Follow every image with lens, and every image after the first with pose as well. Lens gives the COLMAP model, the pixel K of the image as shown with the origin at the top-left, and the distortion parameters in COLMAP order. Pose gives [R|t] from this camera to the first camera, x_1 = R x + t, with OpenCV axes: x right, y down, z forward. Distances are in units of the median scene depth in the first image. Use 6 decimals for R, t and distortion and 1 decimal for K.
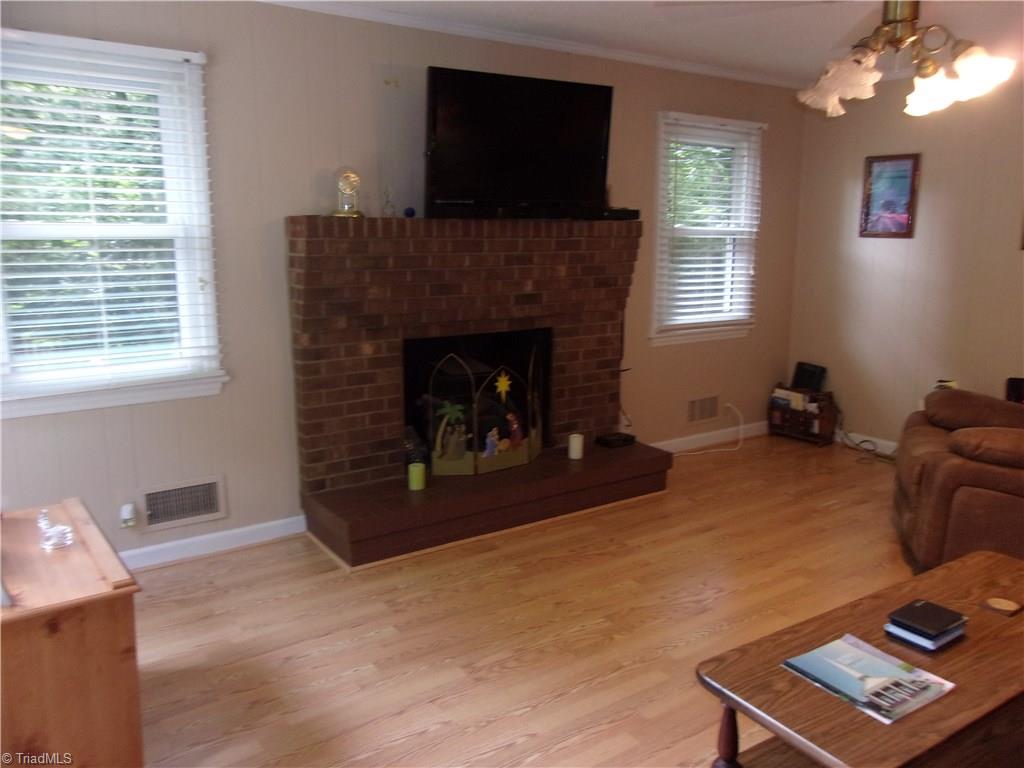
lens RADIAL K [[802.9, 0, 520.7], [0, 802.9, 388.0], [0, 0, 1]] dist [-0.019705, 0.046451]
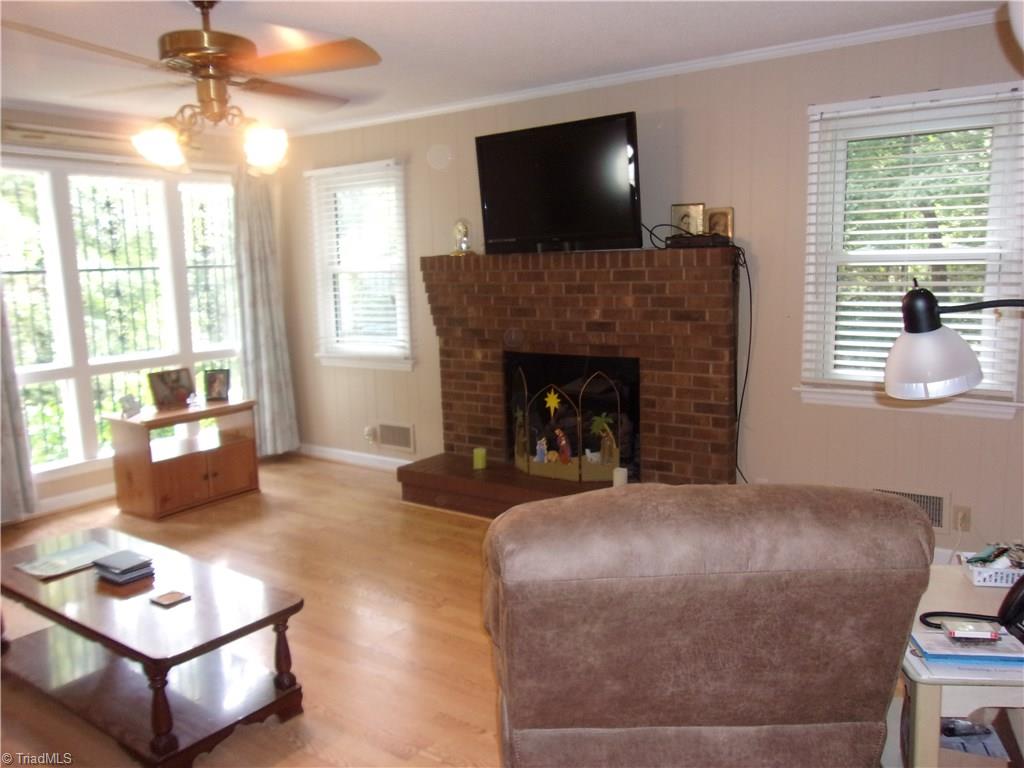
lens RADIAL K [[802.9, 0, 521.7], [0, 802.9, 381.7], [0, 0, 1]] dist [-0.019705, 0.046451]
pose [[0.327800, 0.124827, -0.936464, 1.001524], [-0.156356, 0.984731, 0.076530, -0.109220], [0.931719, 0.121335, 0.342312, 0.582340]]
